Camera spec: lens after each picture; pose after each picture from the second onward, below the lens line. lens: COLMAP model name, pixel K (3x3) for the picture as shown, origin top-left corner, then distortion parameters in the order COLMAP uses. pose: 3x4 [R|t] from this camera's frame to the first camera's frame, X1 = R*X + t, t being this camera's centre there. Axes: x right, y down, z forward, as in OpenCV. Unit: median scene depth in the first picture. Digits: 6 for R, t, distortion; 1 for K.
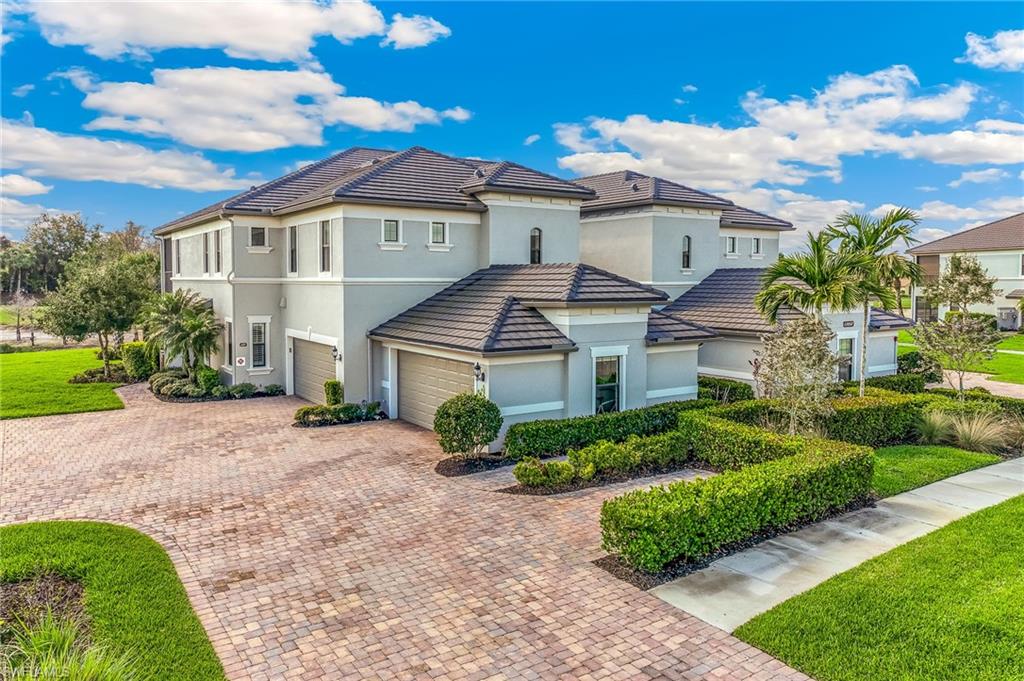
lens RADIAL K [[709.2, 0, 512.0], [0, 709.2, 340.5], [0, 0, 1]] dist [0.001980, 0.001166]
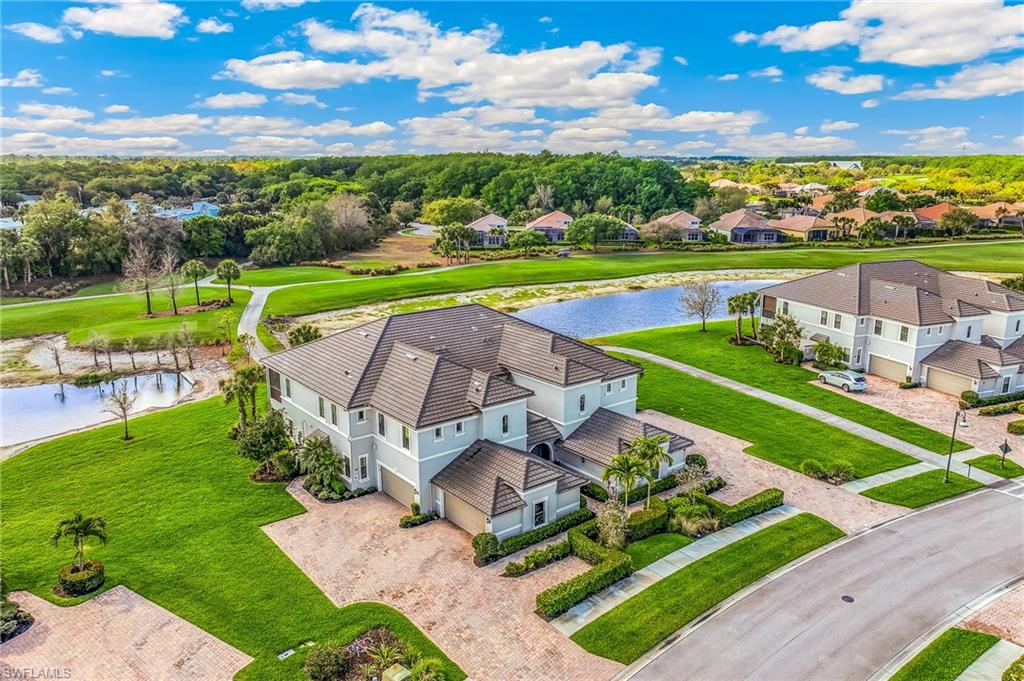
lens RADIAL K [[709.2, 0, 512.0], [0, 709.2, 340.5], [0, 0, 1]] dist [0.001980, 0.001166]
pose [[0.996393, -0.018052, 0.082920, -0.149087], [0.005537, 0.988859, 0.148749, -0.895568], [-0.084681, -0.147753, 0.985392, -1.295056]]
